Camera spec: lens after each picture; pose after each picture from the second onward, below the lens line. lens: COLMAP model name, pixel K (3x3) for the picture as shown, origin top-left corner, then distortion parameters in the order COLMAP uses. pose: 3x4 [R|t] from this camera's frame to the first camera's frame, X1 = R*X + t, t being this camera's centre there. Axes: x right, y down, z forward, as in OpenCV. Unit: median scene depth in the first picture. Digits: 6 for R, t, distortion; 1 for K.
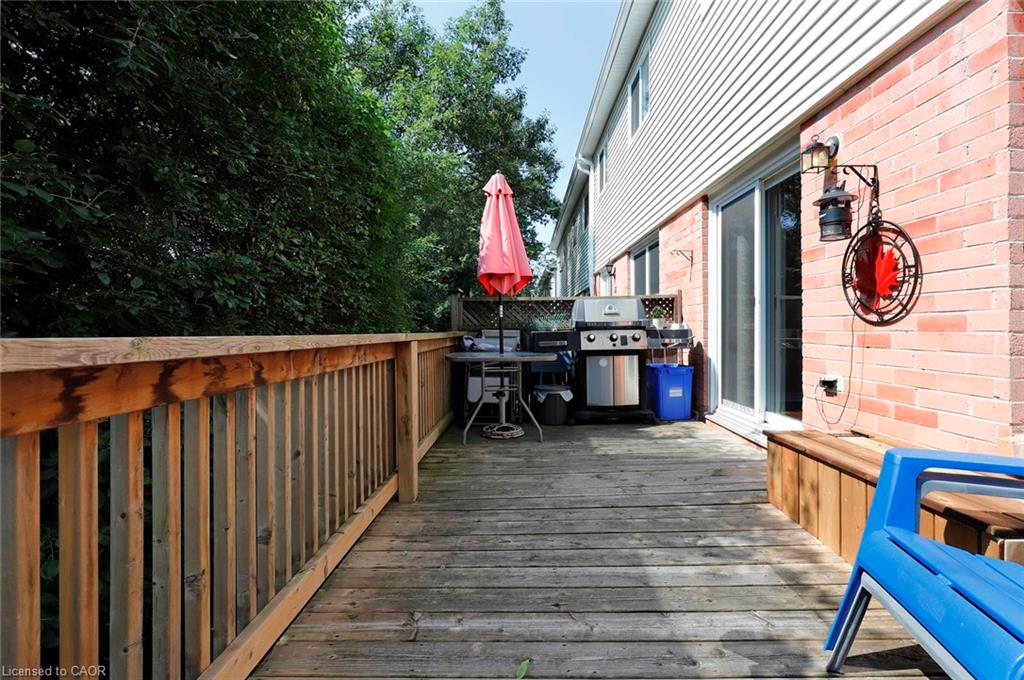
lens RADIAL K [[480.4, 0, 512.0], [0, 480.4, 340.0], [0, 0, 1]] dist [0.000364, 0.000060]
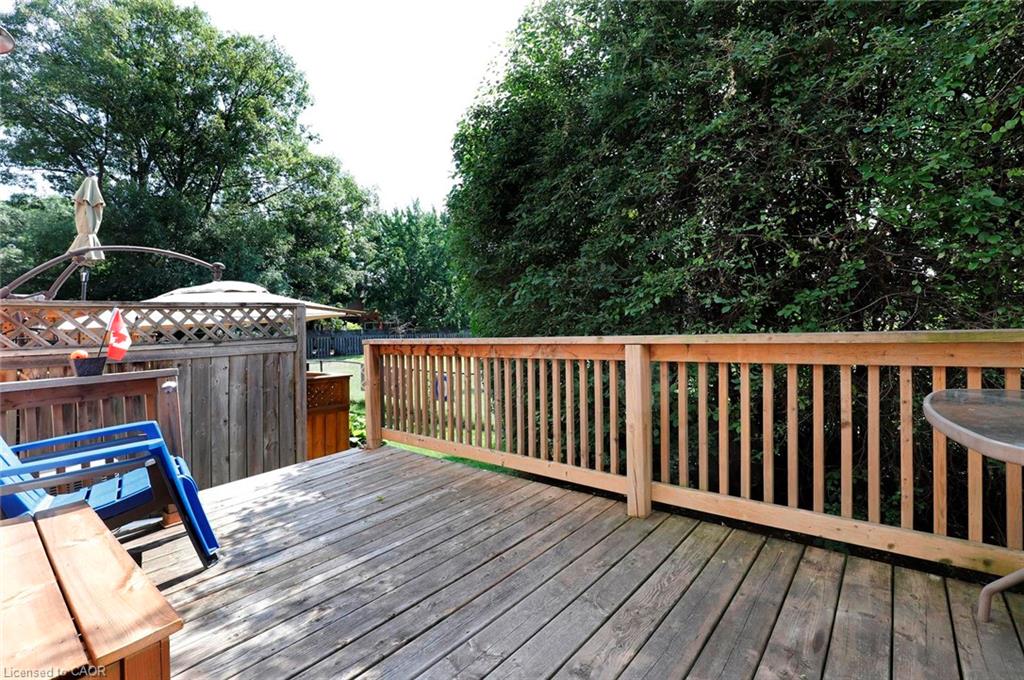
lens RADIAL K [[459.9, 0, 534.9], [0, 459.9, 321.9], [0, 0, 1]] dist [0.000141, -0.000029]
pose [[-0.602884, 0.017966, -0.797627, 0.851707], [0.021250, 0.999753, 0.006457, -0.070569], [0.797546, -0.013057, -0.603117, 1.939512]]
